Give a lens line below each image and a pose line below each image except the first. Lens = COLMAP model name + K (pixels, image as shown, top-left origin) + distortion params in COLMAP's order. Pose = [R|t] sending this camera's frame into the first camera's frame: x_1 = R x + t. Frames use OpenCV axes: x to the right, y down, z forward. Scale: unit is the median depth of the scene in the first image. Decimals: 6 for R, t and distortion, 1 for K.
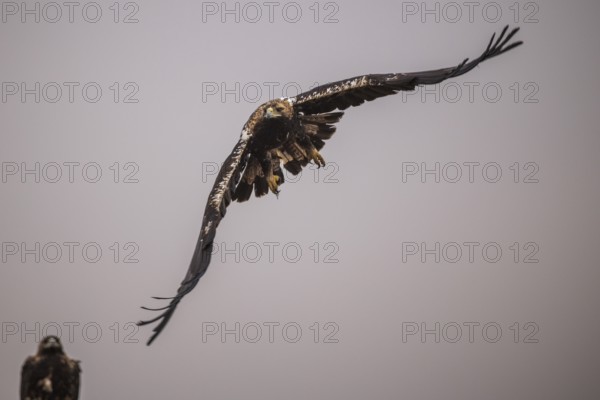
lens RADIAL K [[274.7, 0, 300.0], [0, 274.7, 200.0], [0, 0, 1]] dist [0.000265, -0.000089]
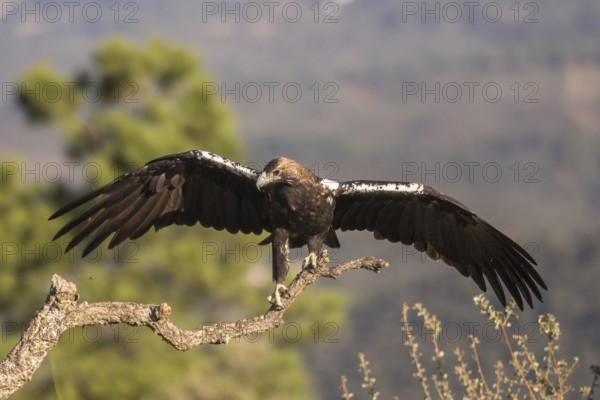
lens RADIAL K [[274.7, 0, 300.0], [0, 274.7, 200.0], [0, 0, 1]] dist [0.000265, -0.000089]
pose [[1.000000, -0.000167, 0.000081, -0.000496], [0.000167, 1.000000, 0.000463, 1.751010], [-0.000081, -0.000463, 1.000000, 0.000218]]
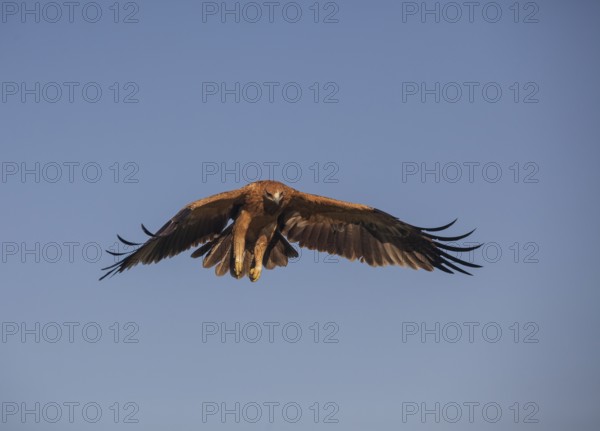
lens RADIAL K [[274.7, 0, 300.0], [0, 274.7, 215.5], [0, 0, 1]] dist [-0.000339, -0.000139]
pose [[1.000000, -0.000375, 0.000300, -0.000074], [0.000375, 1.000000, 0.000065, -0.526393], [-0.000300, -0.000065, 1.000000, 0.000271]]
